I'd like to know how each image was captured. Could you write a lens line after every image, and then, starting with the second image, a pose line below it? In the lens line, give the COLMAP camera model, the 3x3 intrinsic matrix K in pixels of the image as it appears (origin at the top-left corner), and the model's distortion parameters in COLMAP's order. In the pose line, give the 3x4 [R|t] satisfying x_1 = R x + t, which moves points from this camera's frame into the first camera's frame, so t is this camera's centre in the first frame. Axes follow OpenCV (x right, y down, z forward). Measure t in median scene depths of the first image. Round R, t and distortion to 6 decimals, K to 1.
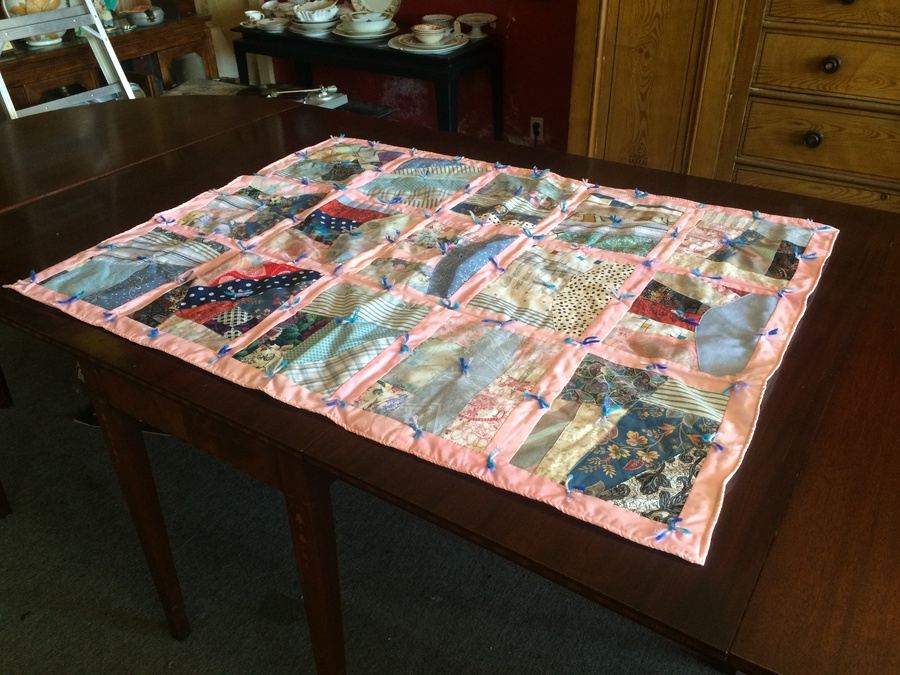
lens RADIAL K [[760.4, 0, 452.0], [0, 760.4, 333.9], [0, 0, 1]] dist [0.077236, -0.107998]
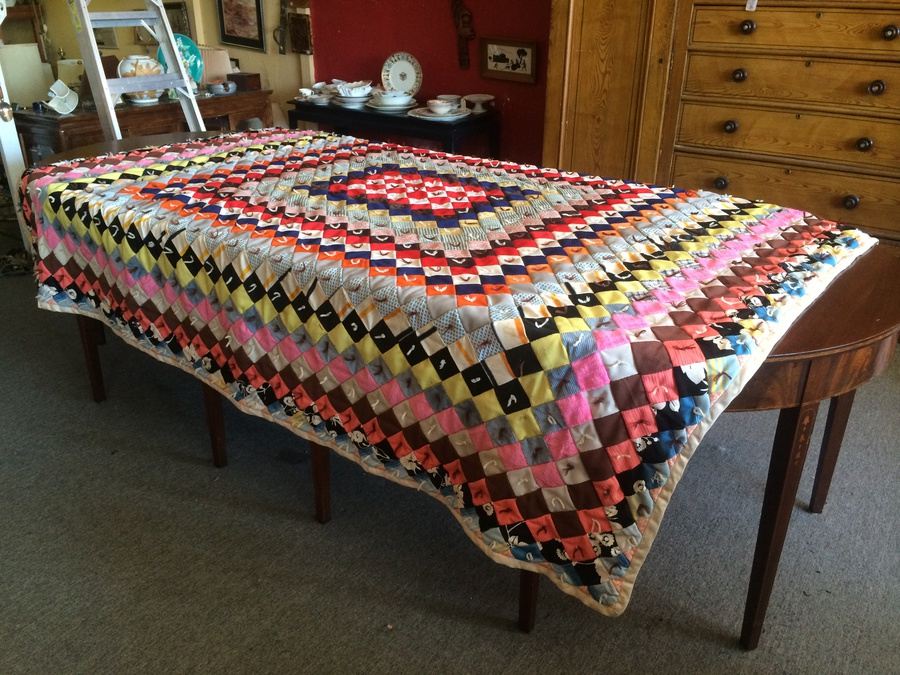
lens RADIAL K [[760.4, 0, 450.5], [0, 760.4, 340.5], [0, 0, 1]] dist [0.077236, -0.107998]
pose [[0.997839, 0.047071, -0.045836, 0.074919], [-0.052485, 0.990750, -0.125143, 0.179425], [0.039522, 0.127278, 0.991079, -0.248855]]
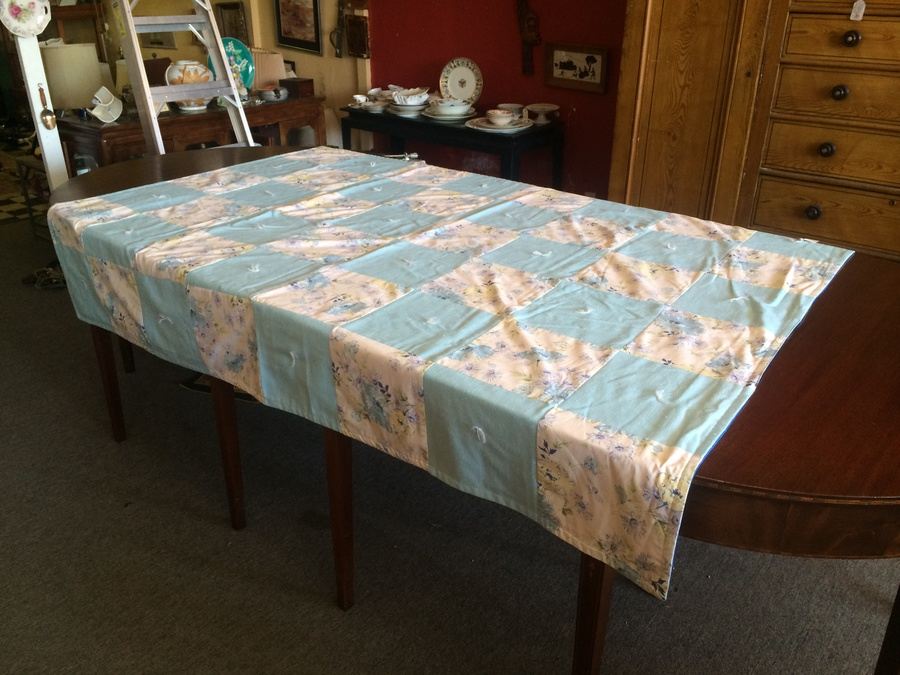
lens RADIAL K [[760.4, 0, 452.0], [0, 760.4, 339.1], [0, 0, 1]] dist [0.077236, -0.107998]
pose [[0.989689, 0.081000, -0.118133, 0.075187], [-0.094512, 0.989014, -0.113663, 0.107451], [0.107628, 0.123656, 0.986471, -0.160809]]
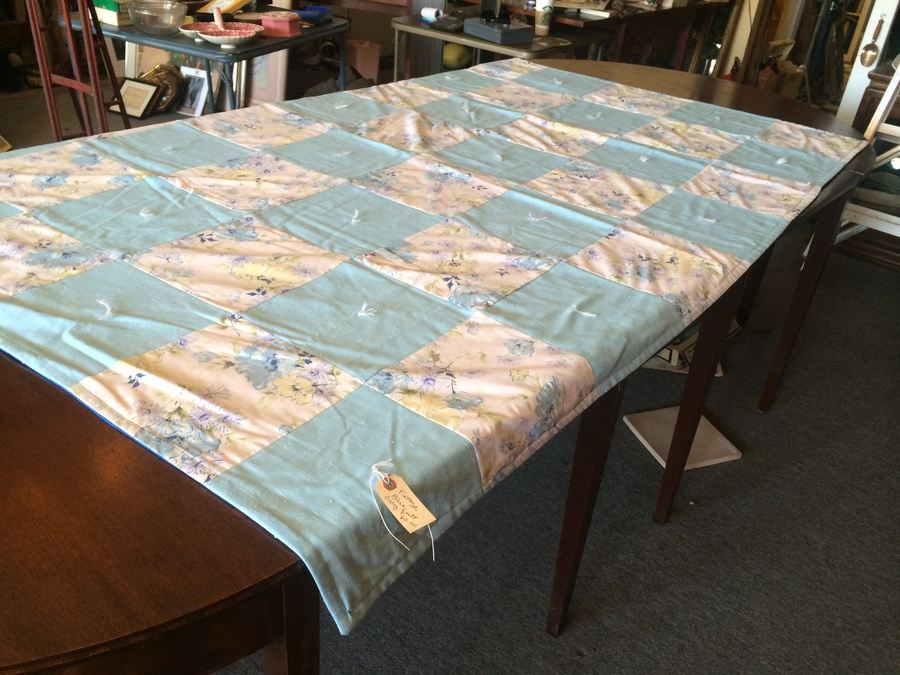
lens RADIAL K [[760.4, 0, 448.1], [0, 760.4, 334.9], [0, 0, 1]] dist [0.077236, -0.107998]
pose [[-0.144673, 0.532847, -0.833753, 0.420398], [-0.596167, 0.625565, 0.503243, -0.205627], [0.789718, 0.569861, 0.227163, 0.349738]]
